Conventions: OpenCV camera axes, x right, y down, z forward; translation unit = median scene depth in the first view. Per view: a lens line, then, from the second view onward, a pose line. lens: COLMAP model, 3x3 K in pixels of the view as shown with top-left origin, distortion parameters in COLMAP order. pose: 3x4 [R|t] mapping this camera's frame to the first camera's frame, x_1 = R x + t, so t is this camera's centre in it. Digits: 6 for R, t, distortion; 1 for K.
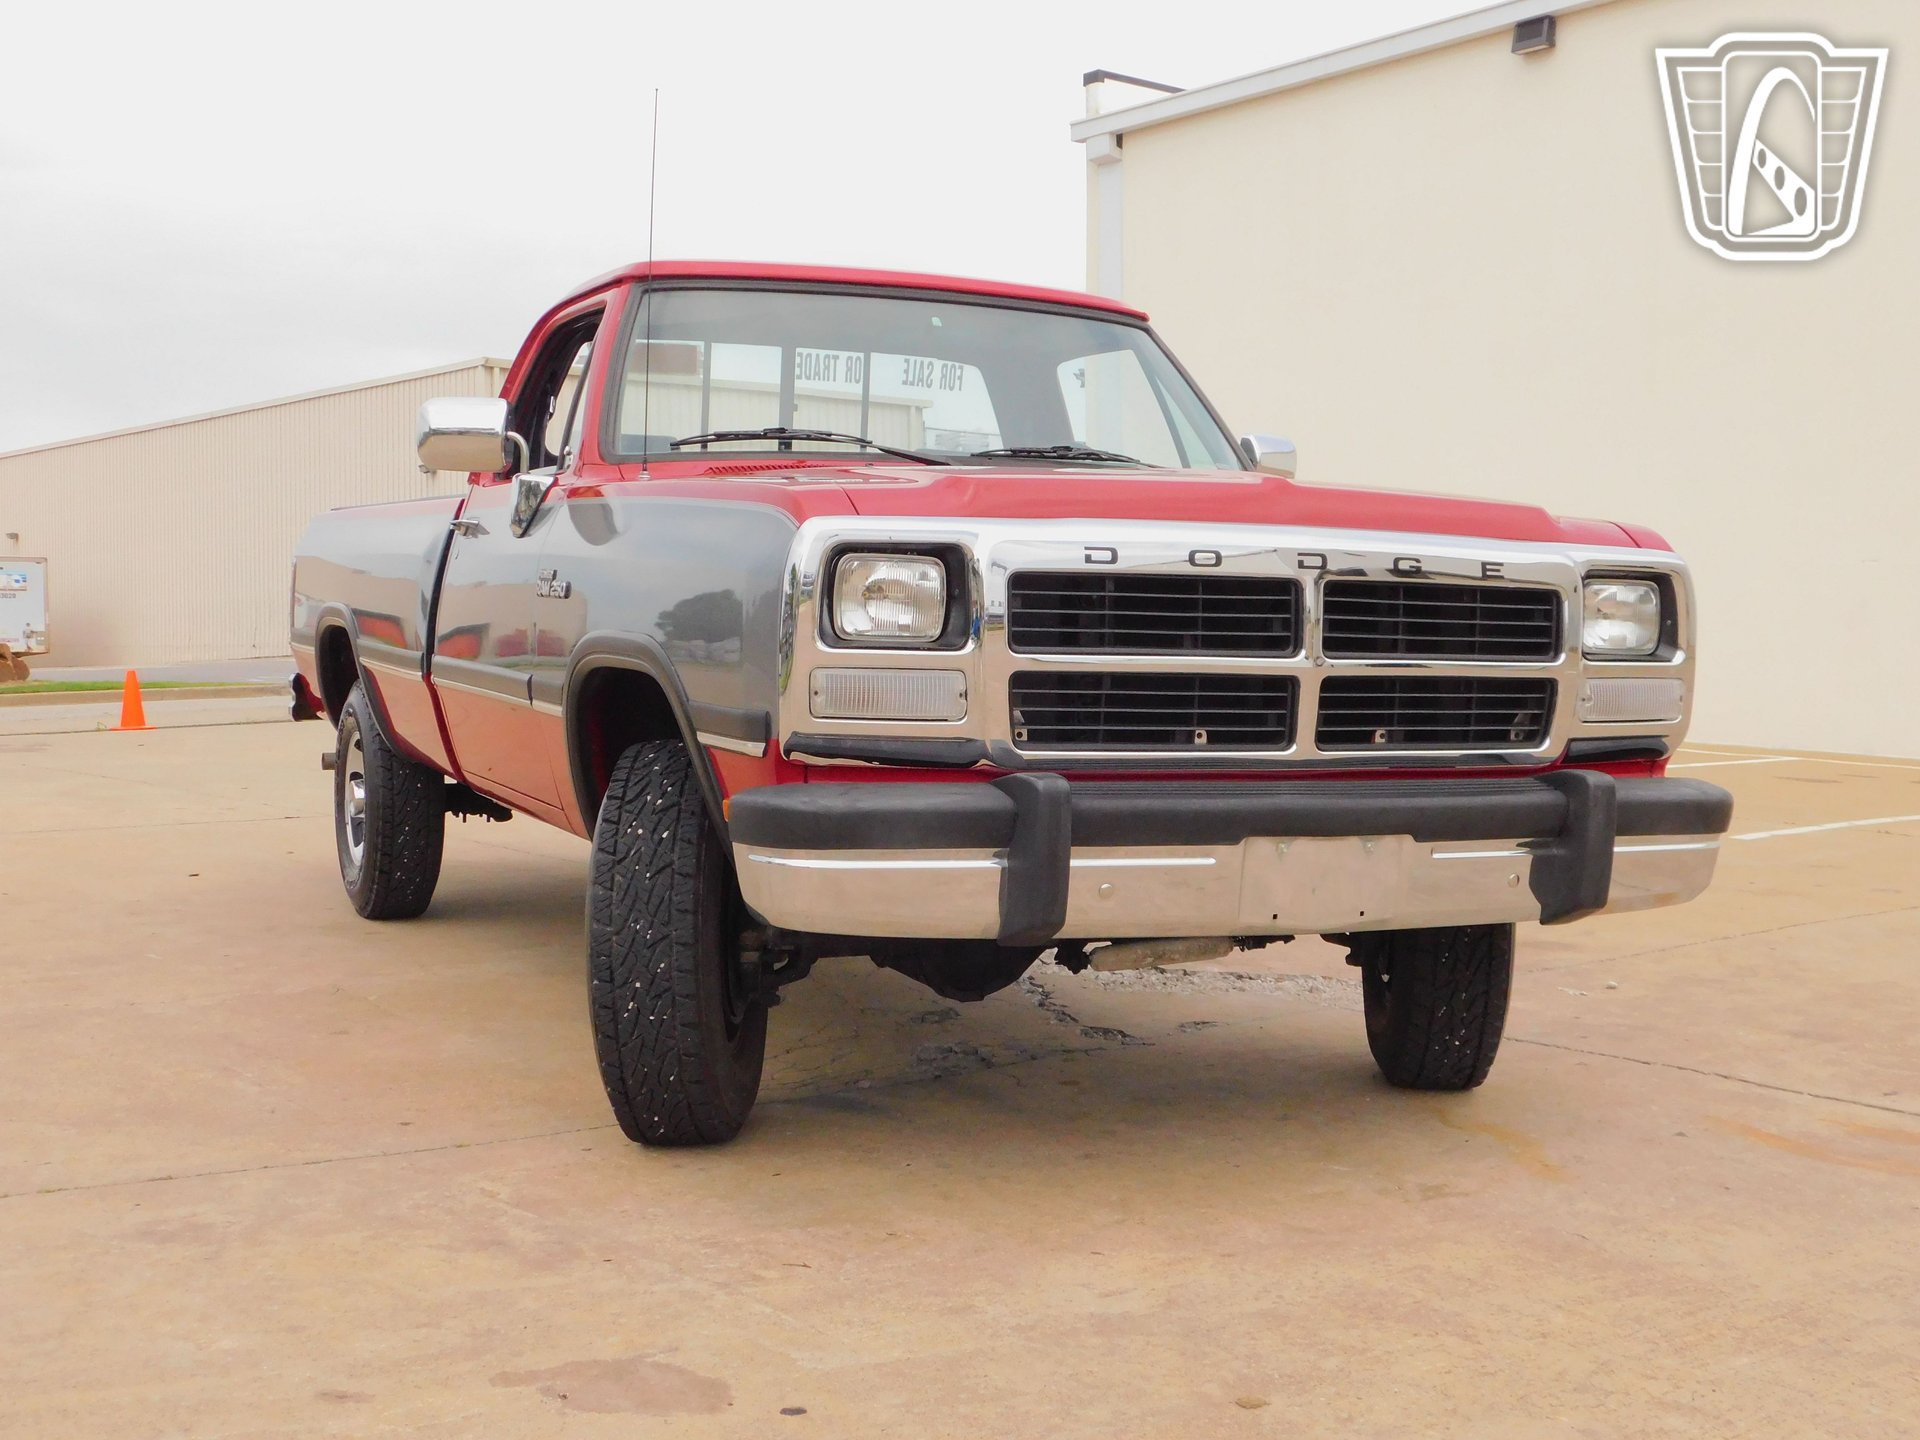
lens RADIAL K [[2275.6, 0, 957.2], [0, 2275.6, 714.6], [0, 0, 1]] dist [-0.025913, 0.068042]
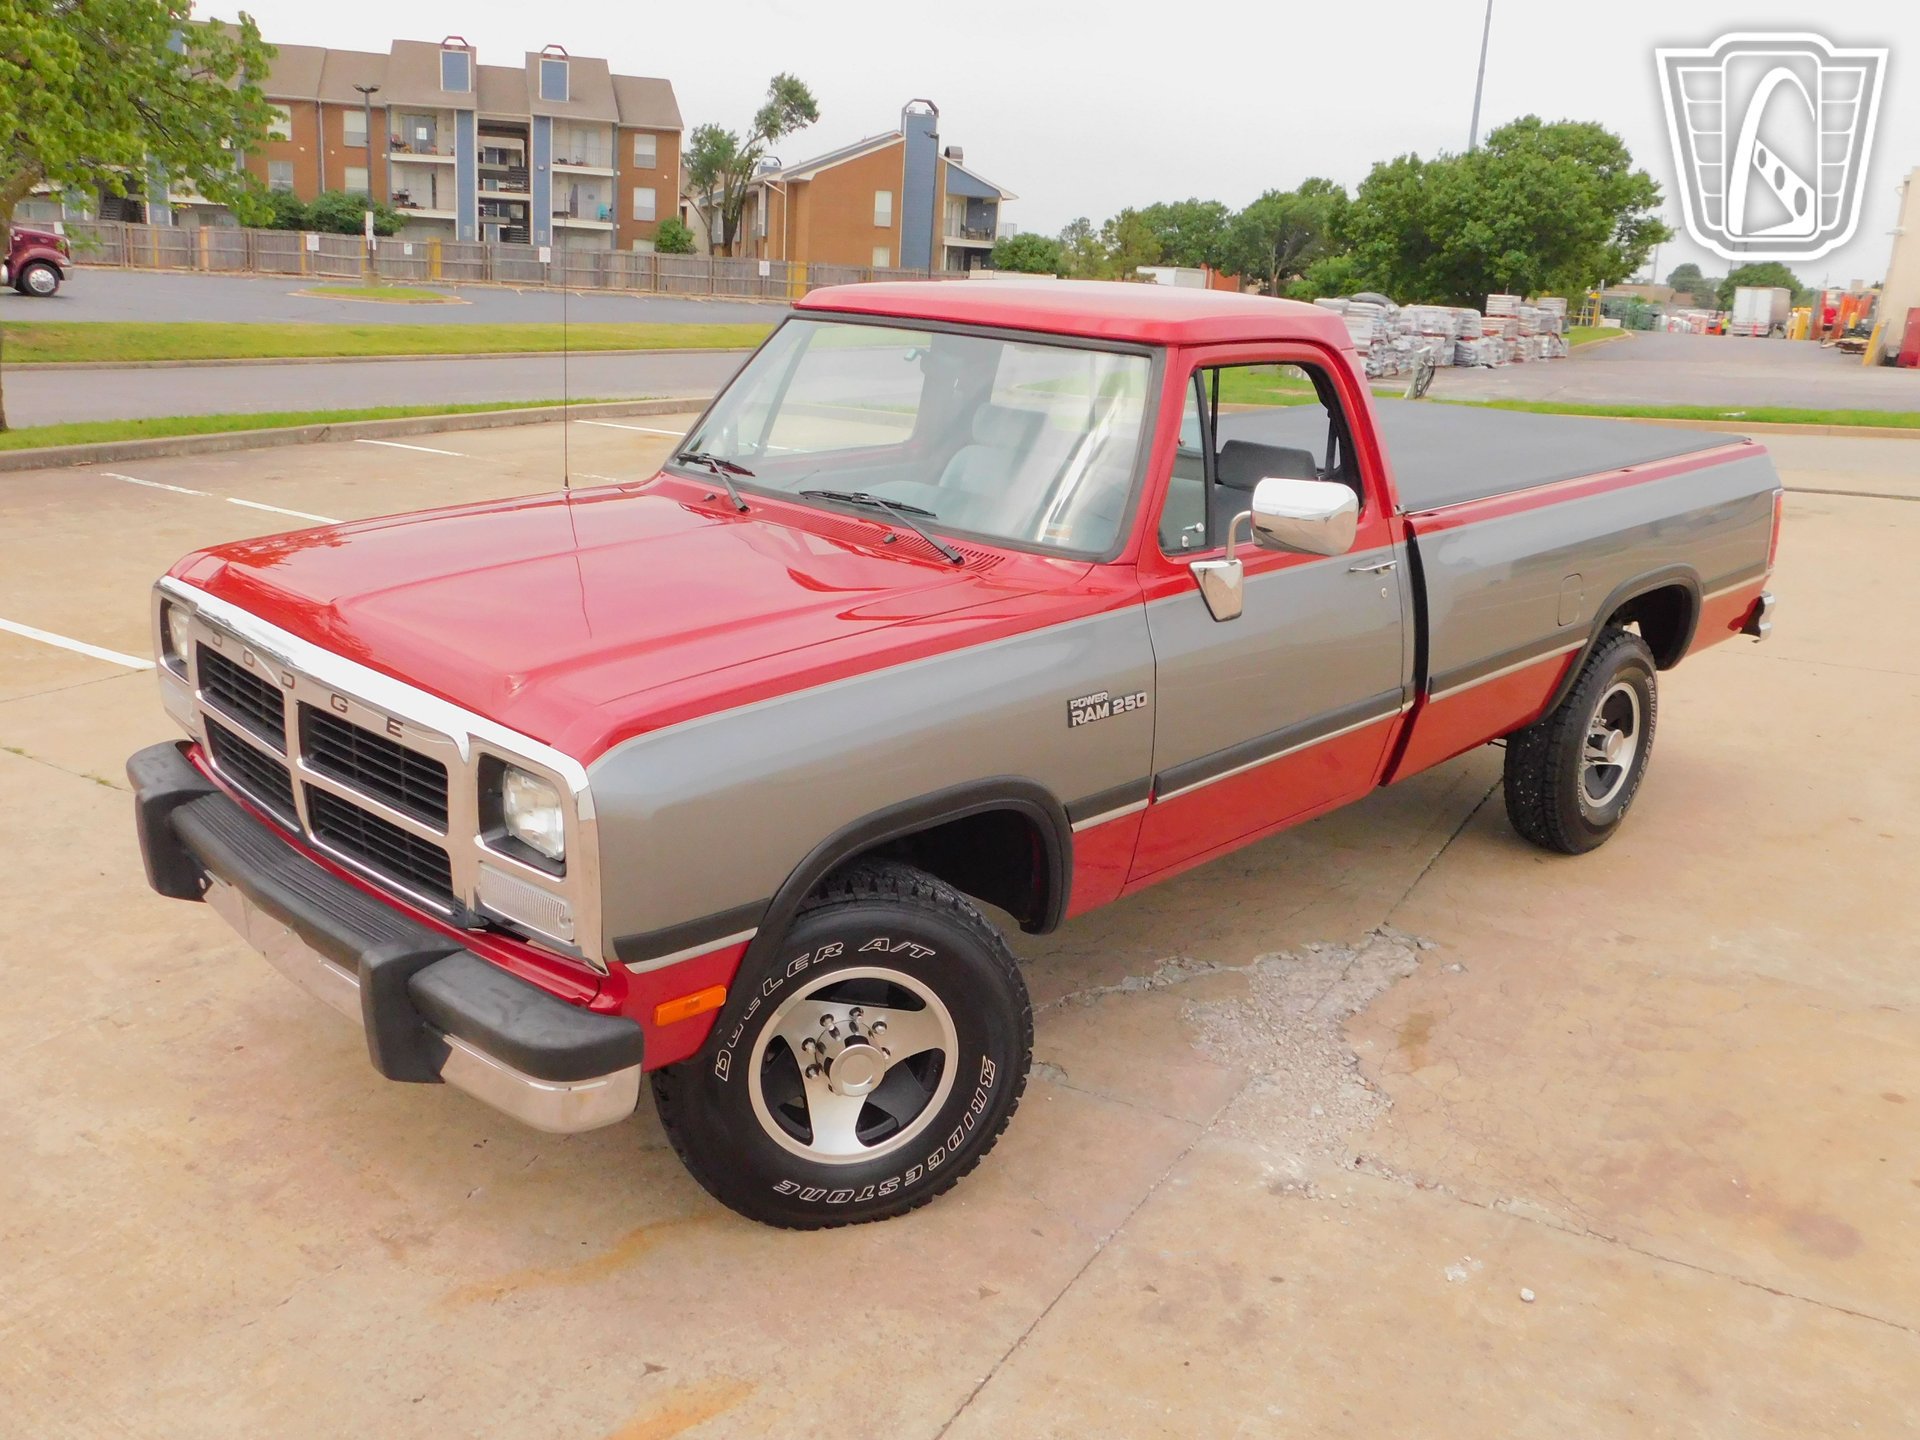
lens RADIAL K [[1678.4, 0, 957.9], [0, 1678.4, 714.3], [0, 0, 1]] dist [-0.011035, 0.007106]
pose [[0.351352, 0.259599, -0.899533, 1.003504], [-0.072410, 0.965447, 0.250339, -0.276953], [0.933439, -0.022822, 0.358009, 0.976323]]
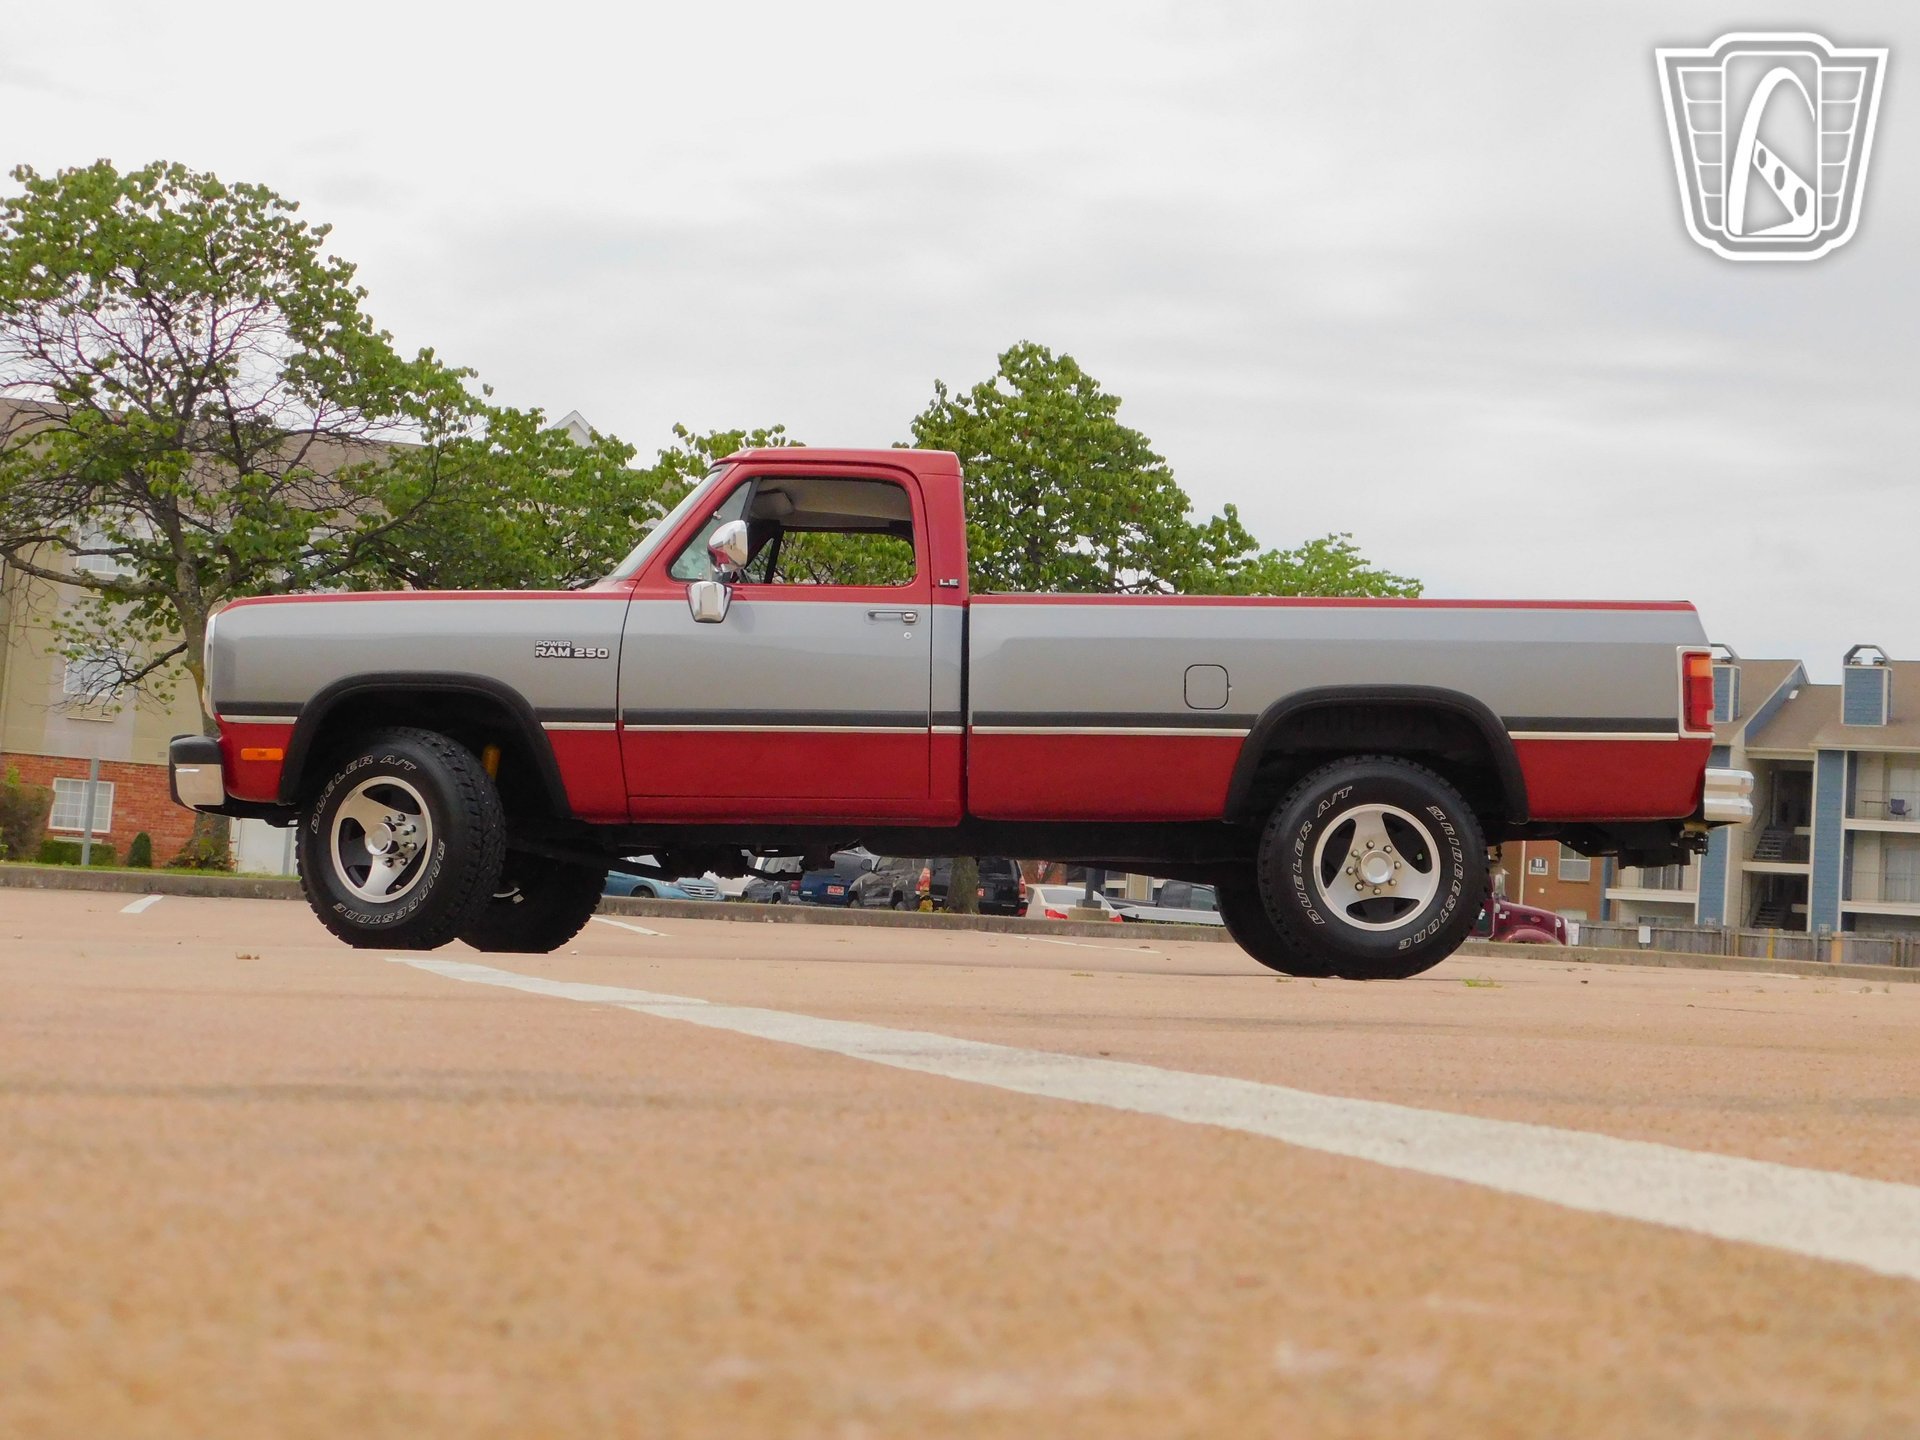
lens RADIAL K [[2892.2, 0, 958.2], [0, 2892.2, 706.7], [0, 0, 1]] dist [0.016804, -0.039504]
pose [[-0.408120, -0.099061, -0.907538, 2.316470], [-0.079693, 0.994166, -0.072679, 0.132317], [0.909443, 0.042663, -0.413633, 2.676103]]
